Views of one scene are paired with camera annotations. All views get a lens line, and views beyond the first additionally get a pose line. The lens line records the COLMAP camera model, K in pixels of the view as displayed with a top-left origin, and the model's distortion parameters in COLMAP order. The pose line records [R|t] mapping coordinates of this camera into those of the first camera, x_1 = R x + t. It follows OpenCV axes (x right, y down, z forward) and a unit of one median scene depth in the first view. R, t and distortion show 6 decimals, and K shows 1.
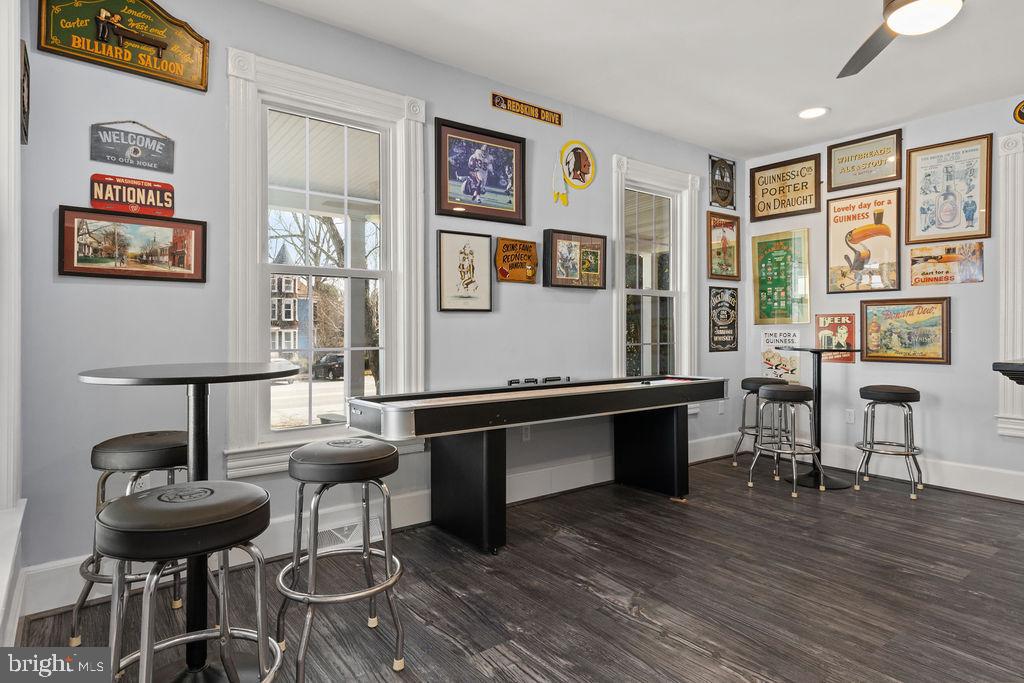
lens RADIAL K [[586.9, 0, 514.6], [0, 586.9, 334.3], [0, 0, 1]] dist [-0.000784, -0.000068]
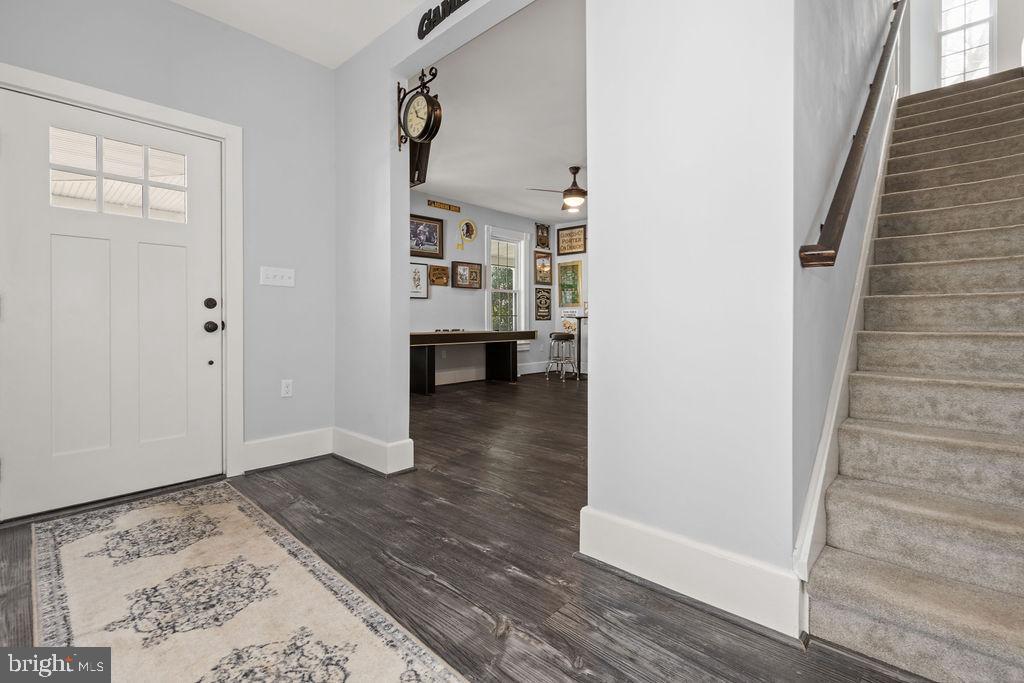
lens RADIAL K [[469.9, 0, 523.1], [0, 469.9, 320.6], [0, 0, 1]] dist [0.002816, -0.000345]
pose [[0.982560, -0.004414, 0.185895, -0.014498], [0.005897, 0.999955, -0.007422, 0.052625], [-0.185854, 0.008389, 0.982542, -0.712316]]
